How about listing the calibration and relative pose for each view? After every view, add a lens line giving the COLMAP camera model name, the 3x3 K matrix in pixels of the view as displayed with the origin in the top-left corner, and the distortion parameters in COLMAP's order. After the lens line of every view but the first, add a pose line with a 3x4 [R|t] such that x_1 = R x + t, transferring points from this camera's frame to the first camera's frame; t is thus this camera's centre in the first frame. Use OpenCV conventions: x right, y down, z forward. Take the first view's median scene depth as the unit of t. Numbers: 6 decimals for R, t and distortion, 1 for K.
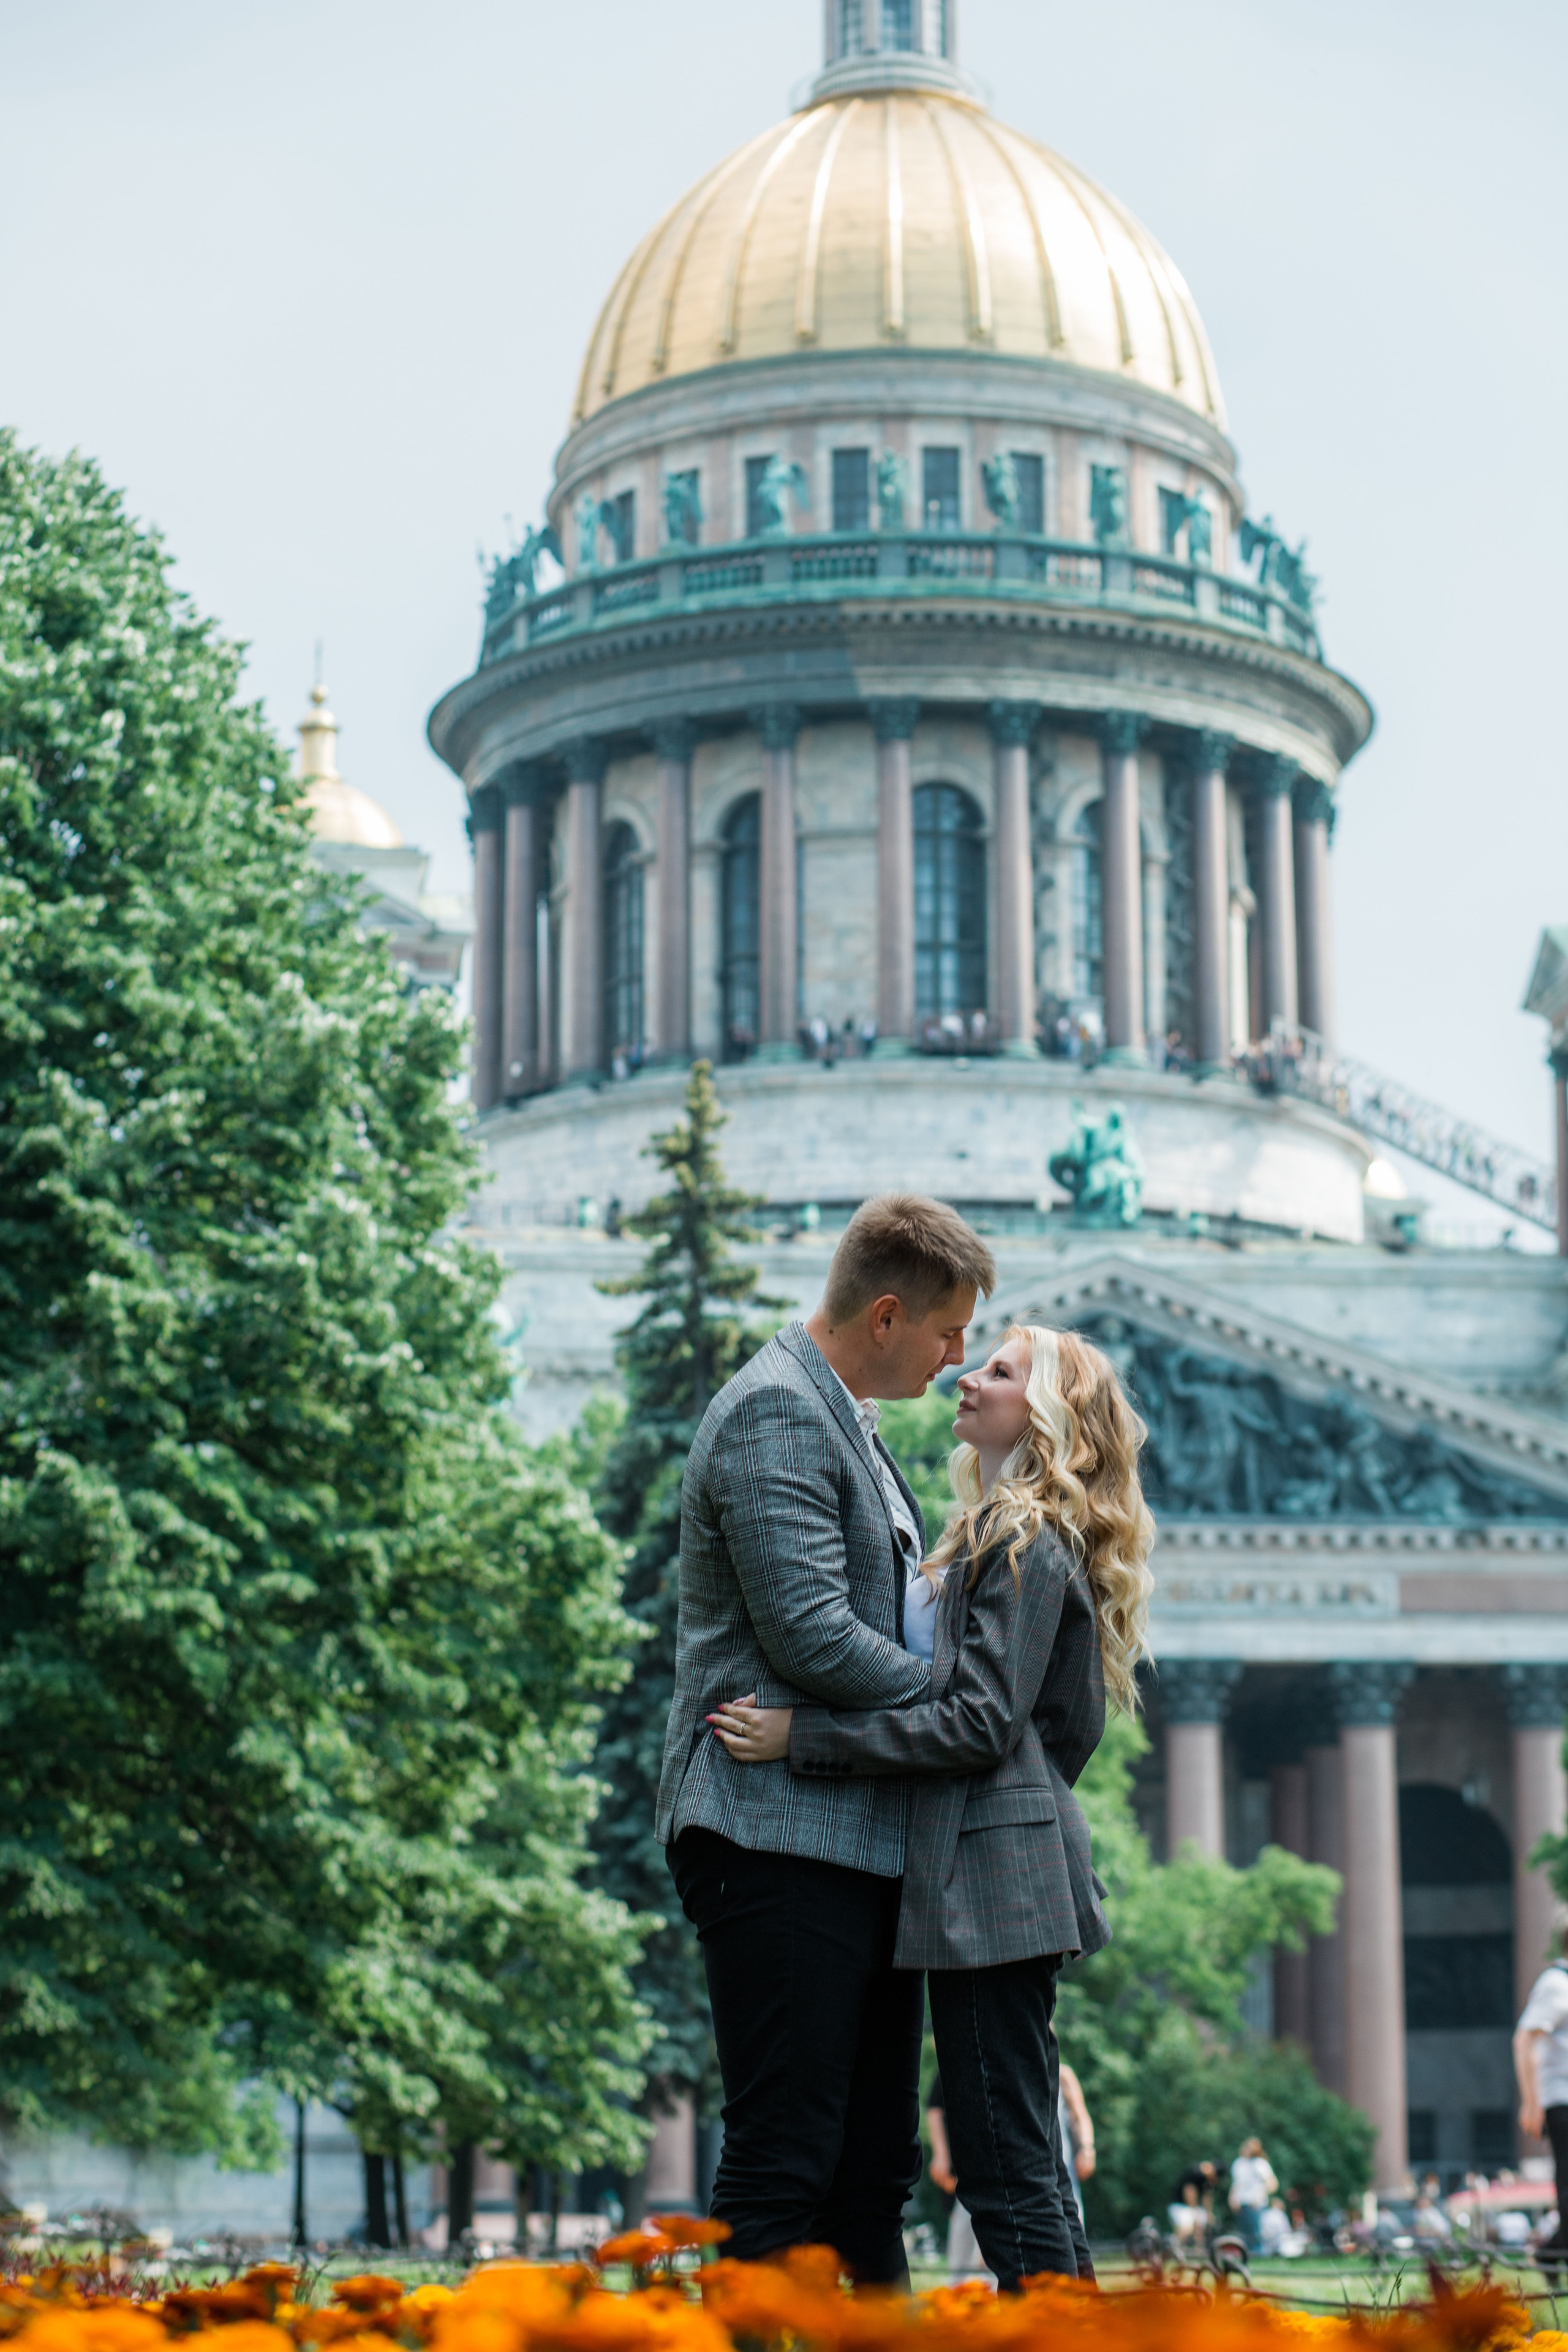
lens RADIAL K [[5670.3, 0, 877.2], [0, 5670.3, 1101.7], [0, 0, 1]] dist [-0.113259, 0.000000]
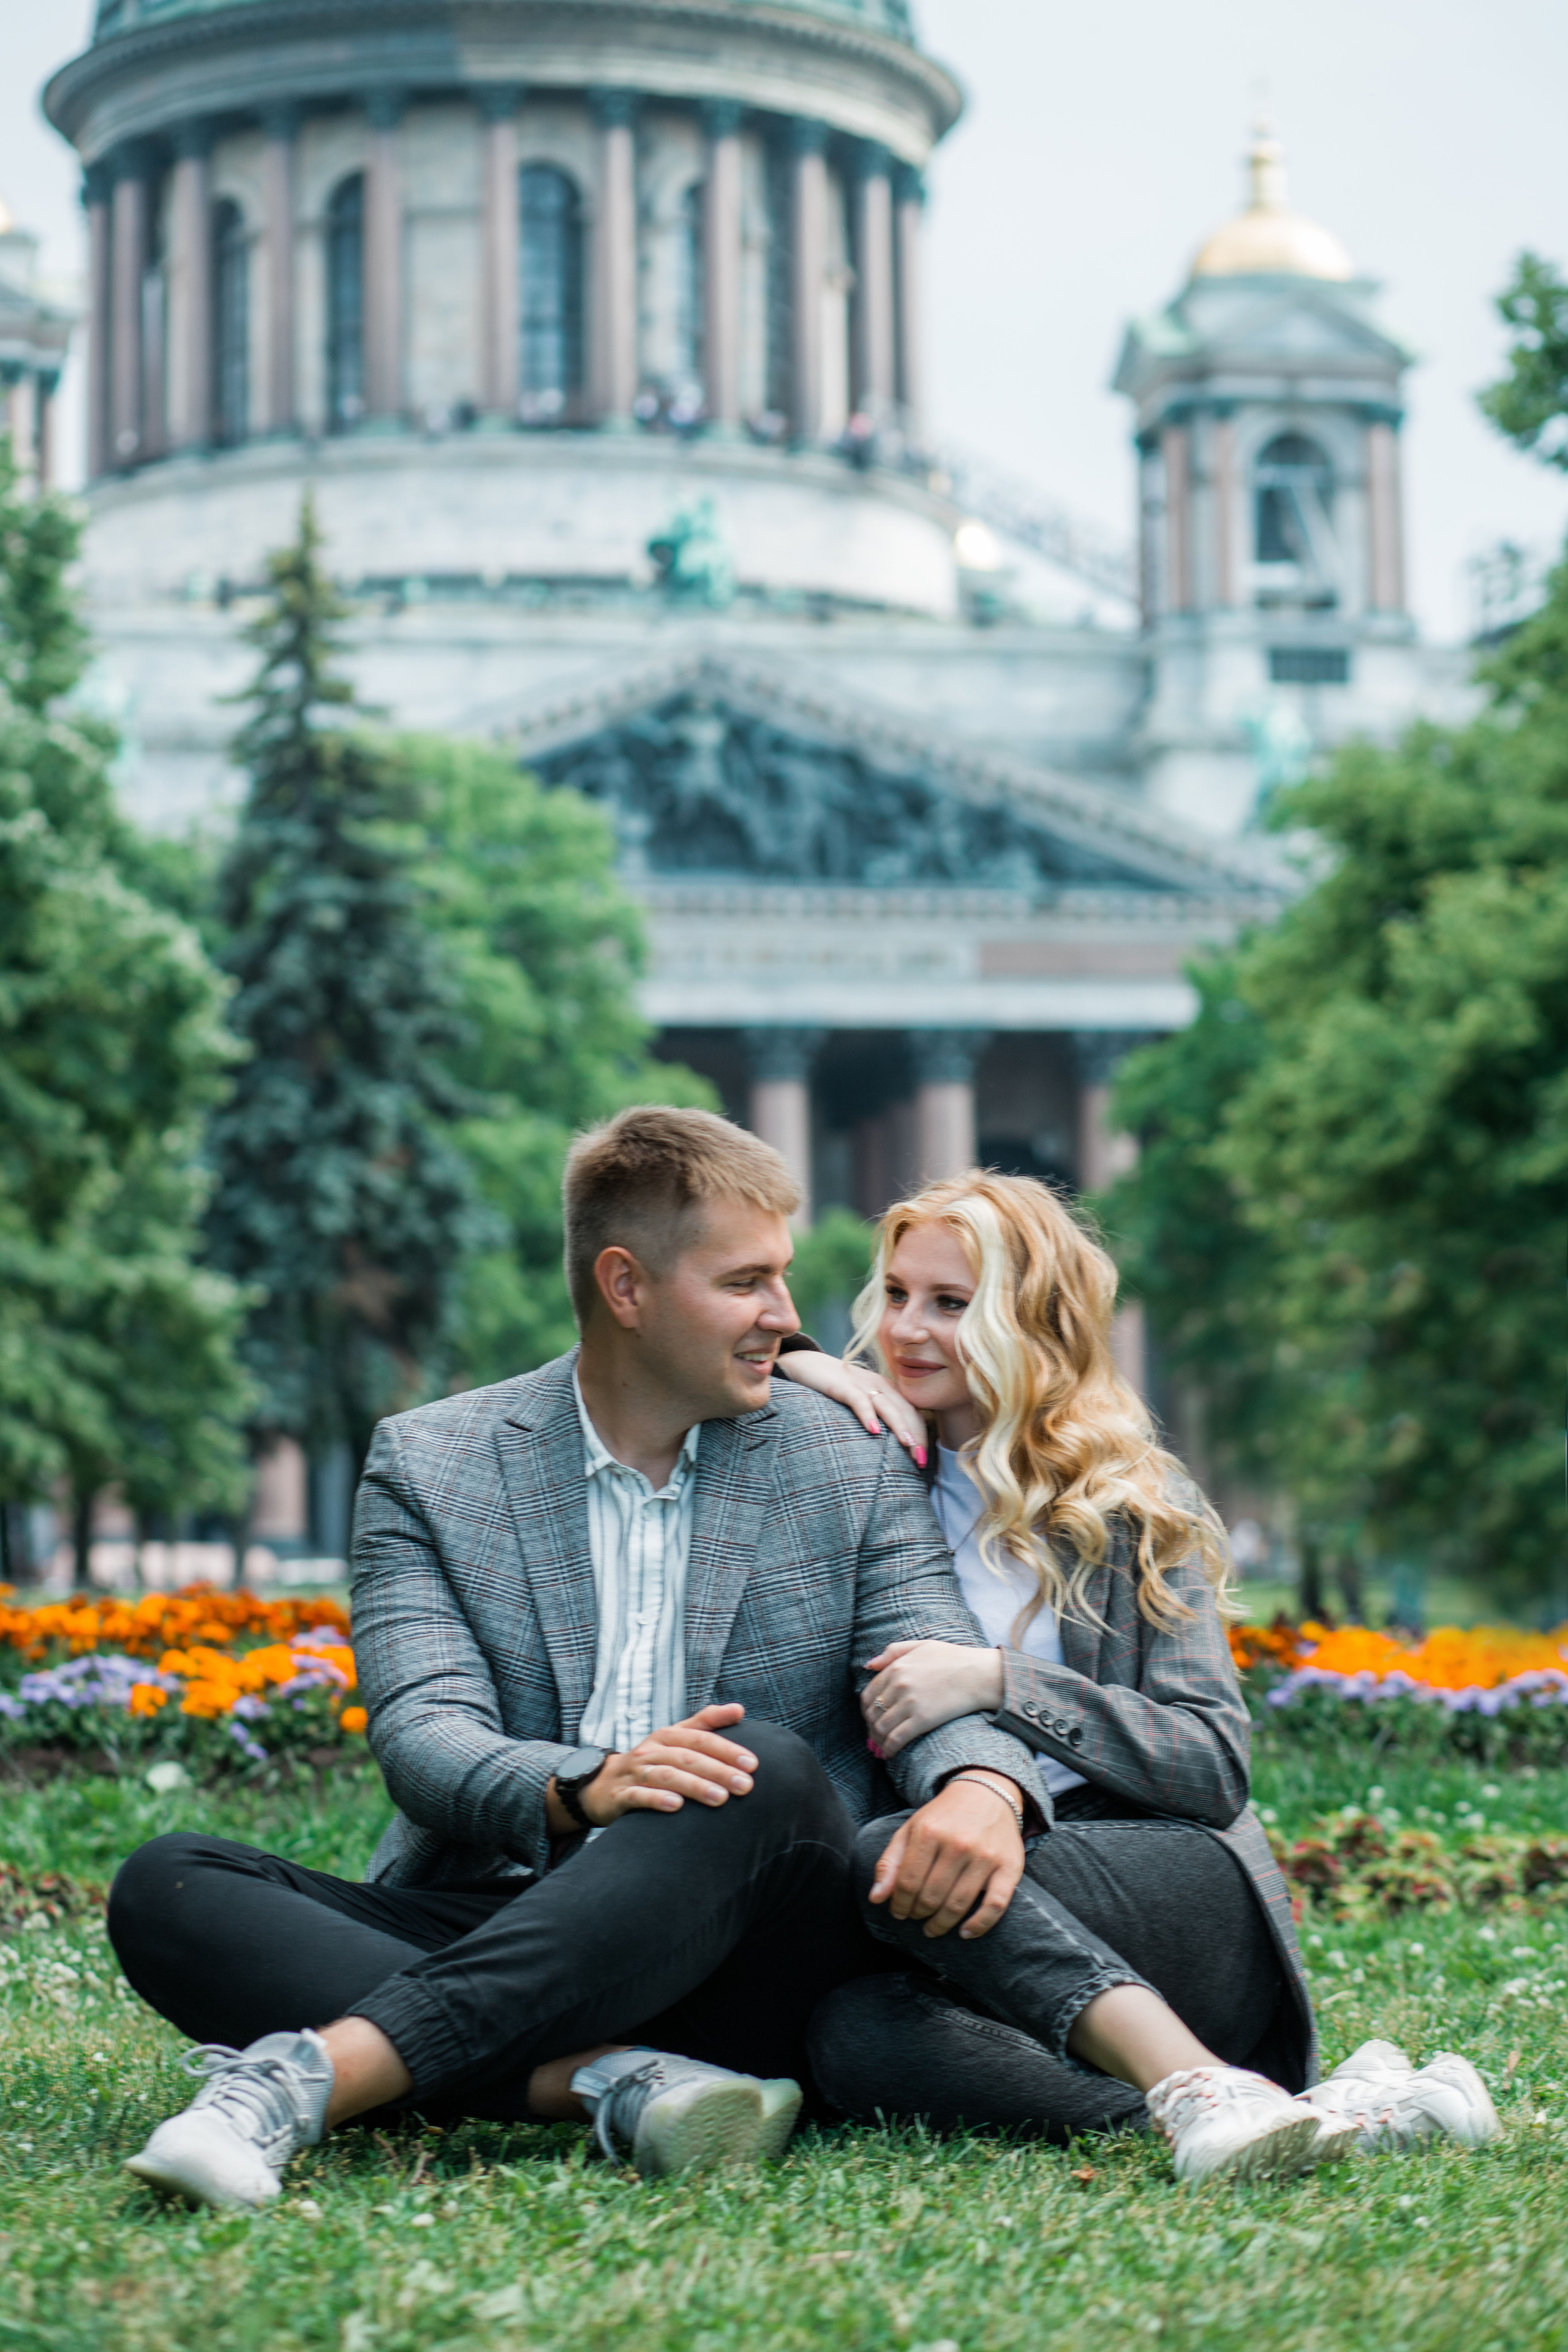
lens RADIAL K [[5670.3, 0, 839.1], [0, 5670.3, 1196.8], [0, 0, 1]] dist [-0.113259, 0.000000]
pose [[0.998123, -0.000190, 0.061248, 0.002011], [-0.008038, 0.990941, 0.134060, -0.008316], [-0.060719, -0.134301, 0.989079, -0.036343]]
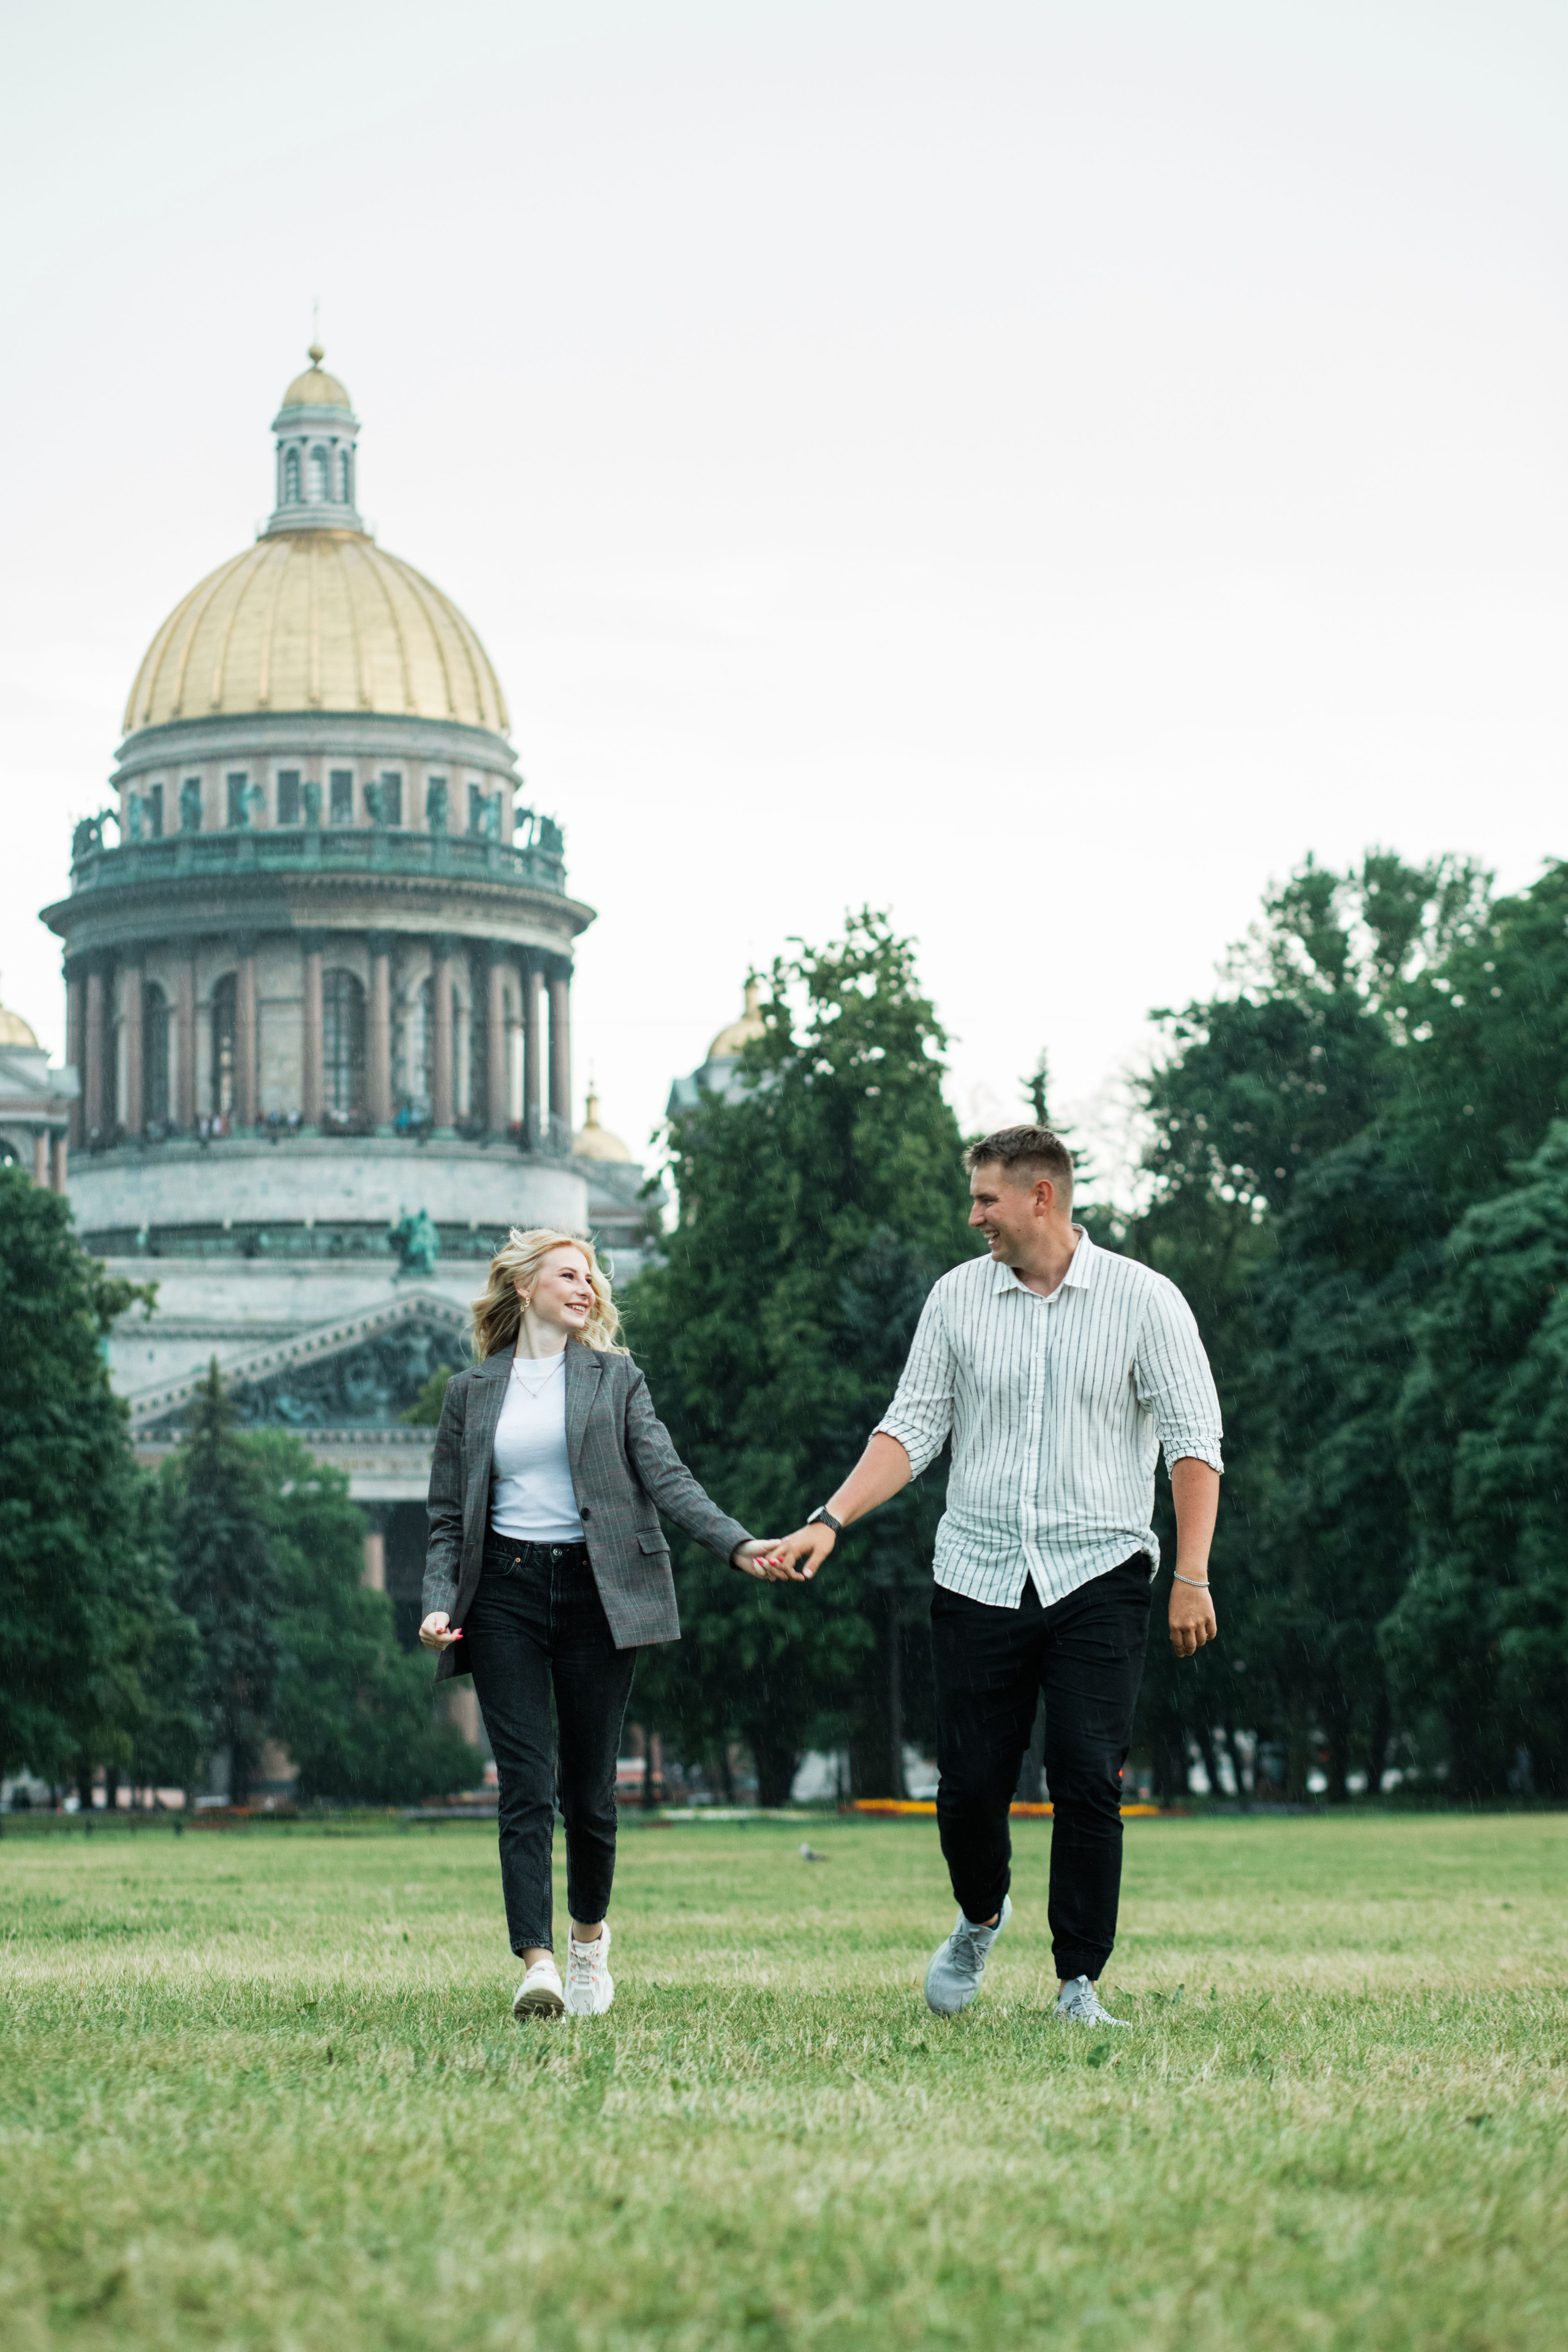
lens RADIAL K [[5670.3, 0, 798.1], [0, 5670.3, 1176.5], [0, 0, 1]] dist [-0.113259, 0.000000]
pose [[0.996903, 0.001782, 0.078619, 0.014701], [-0.009174, 0.995552, 0.093764, -0.157462], [-0.078102, -0.094195, 0.992485, -0.748743]]
